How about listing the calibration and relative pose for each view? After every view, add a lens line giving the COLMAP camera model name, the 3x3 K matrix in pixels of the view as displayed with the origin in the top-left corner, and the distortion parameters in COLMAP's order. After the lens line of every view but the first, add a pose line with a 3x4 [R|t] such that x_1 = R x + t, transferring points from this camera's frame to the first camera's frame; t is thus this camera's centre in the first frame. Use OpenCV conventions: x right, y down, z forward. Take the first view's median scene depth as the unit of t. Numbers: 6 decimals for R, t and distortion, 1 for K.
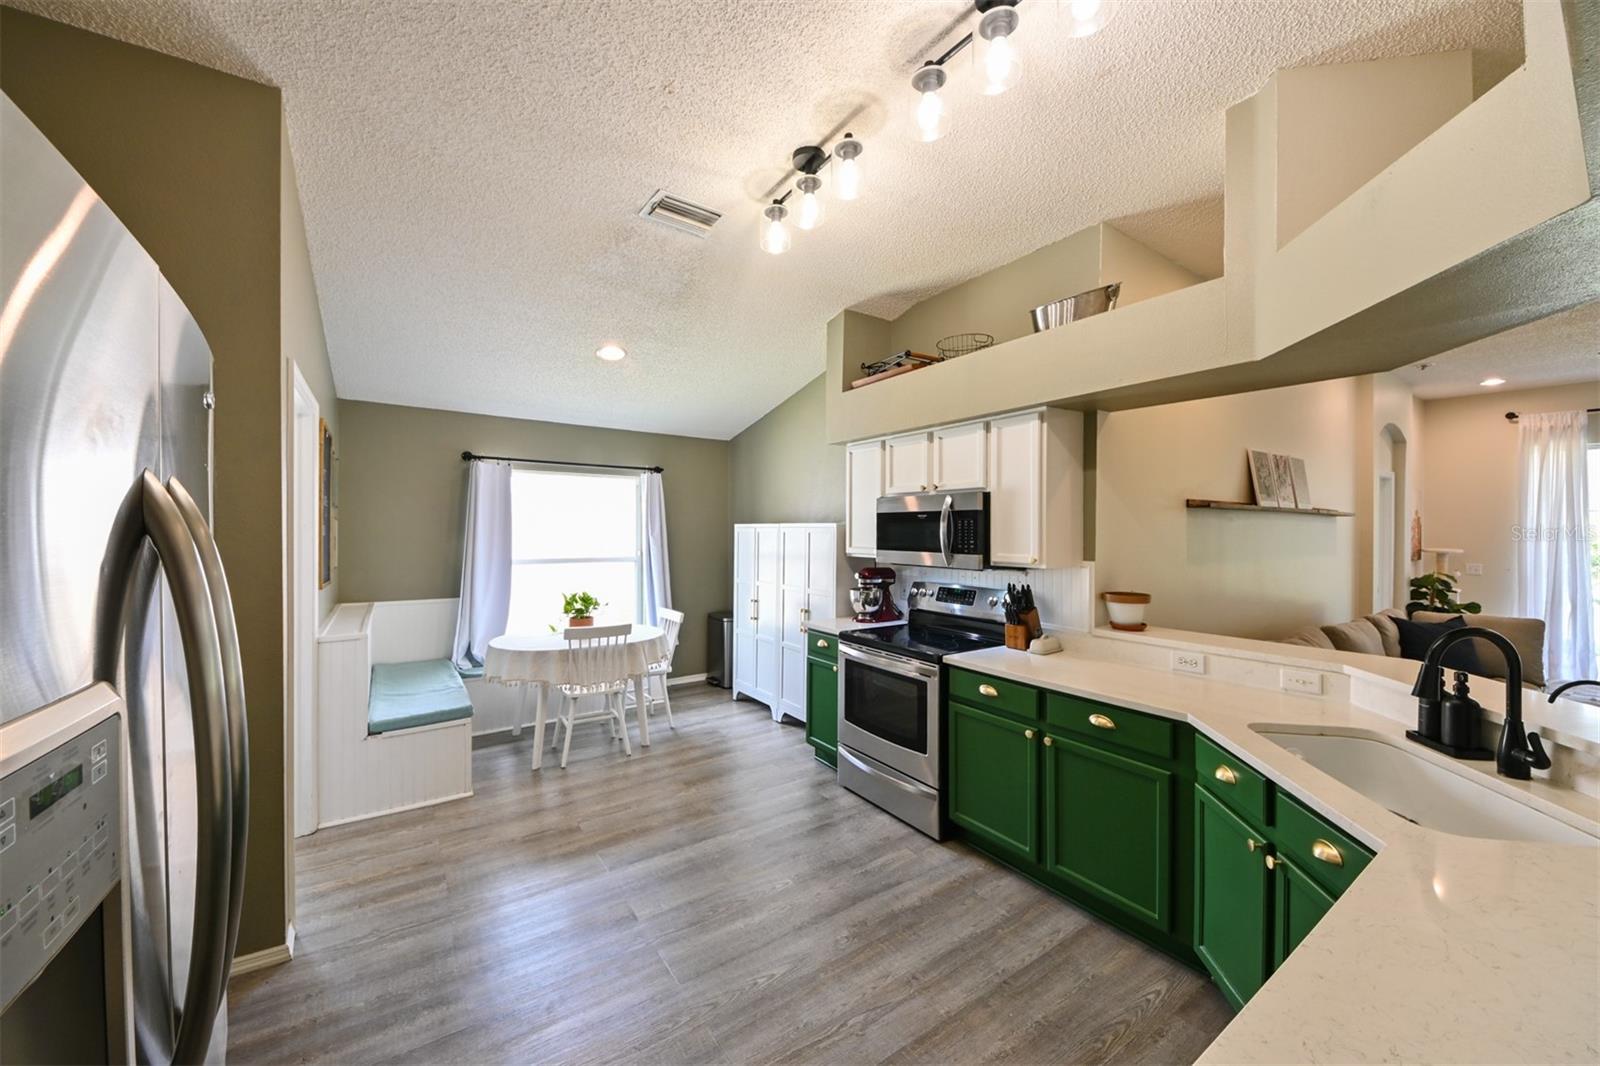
lens RADIAL K [[597.2, 0, 795.5], [0, 597.2, 534.6], [0, 0, 1]] dist [0.043159, -0.027409]
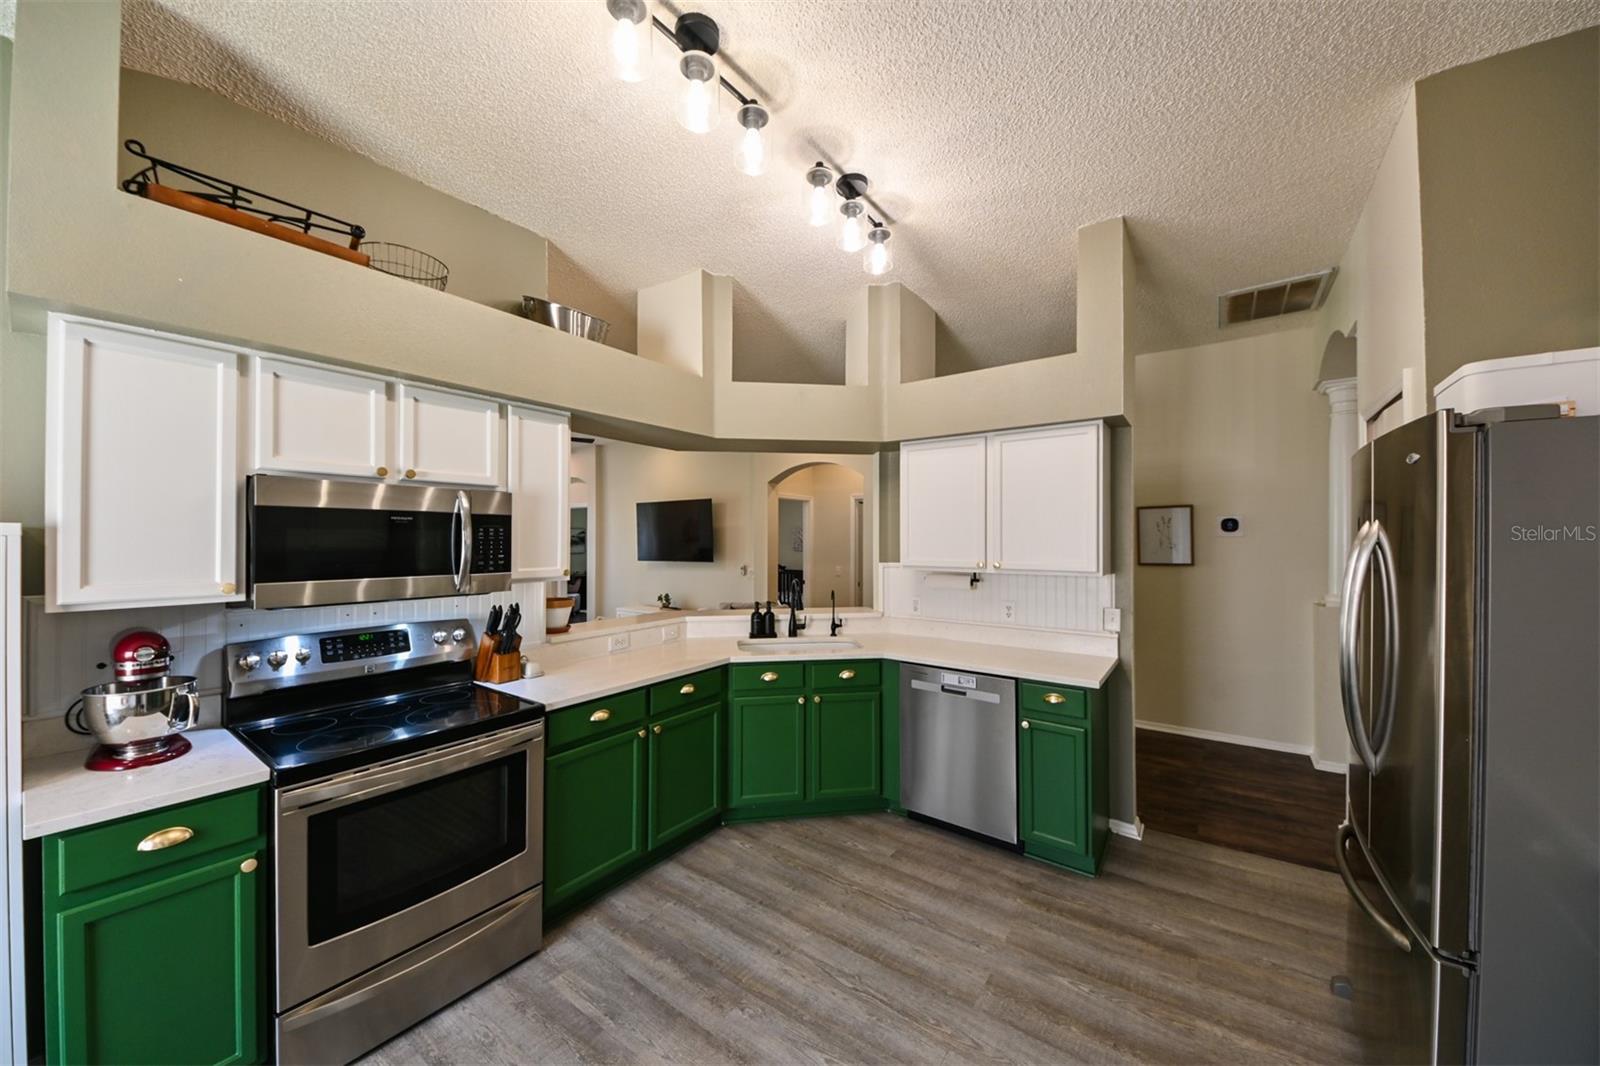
lens RADIAL K [[597.2, 0, 795.5], [0, 597.2, 534.6], [0, 0, 1]] dist [0.043159, -0.027409]
pose [[-0.356856, 0.003193, 0.934154, -0.573337], [0.006099, 0.999981, -0.001088, -0.012352], [-0.934140, 0.005309, -0.356869, 0.933020]]
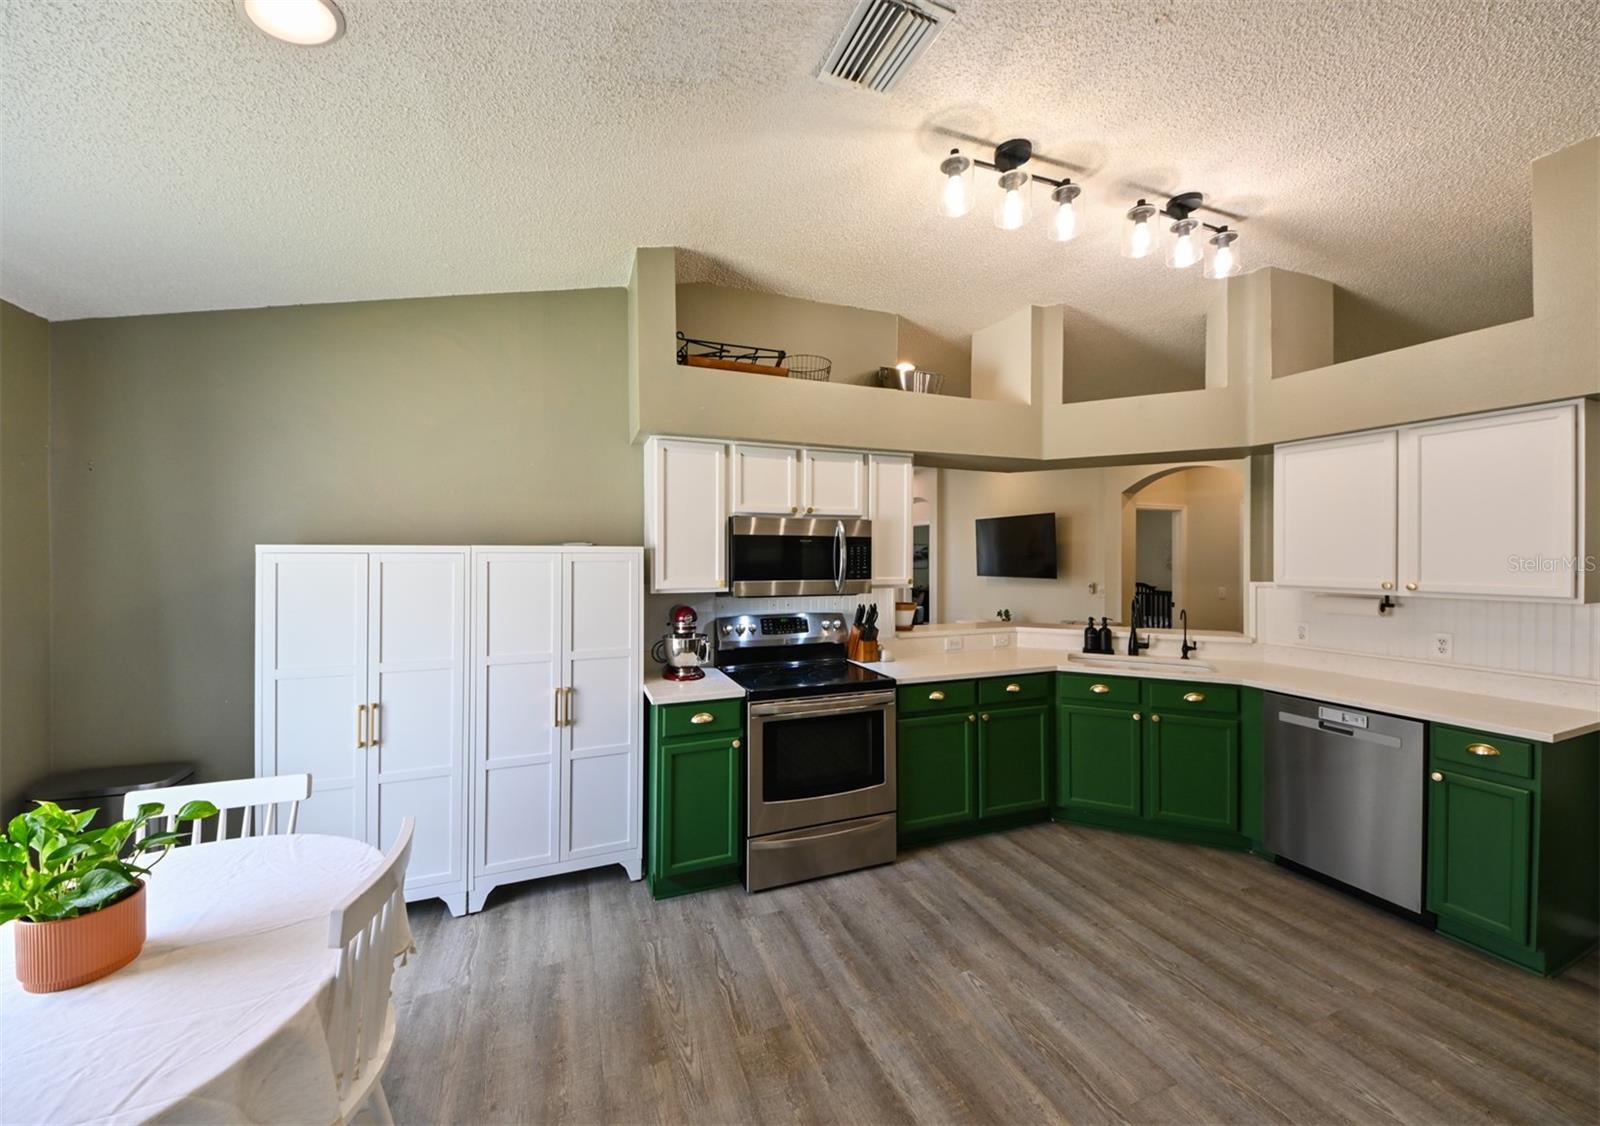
lens RADIAL K [[625.8, 0, 782.1], [0, 625.8, 553.8], [0, 0, 1]] dist [0.055542, -0.027057]
pose [[0.201958, -0.002346, 0.979391, -0.817129], [0.007977, 0.999968, 0.000750, -0.013587], [-0.979362, 0.007661, 0.201970, 0.930659]]
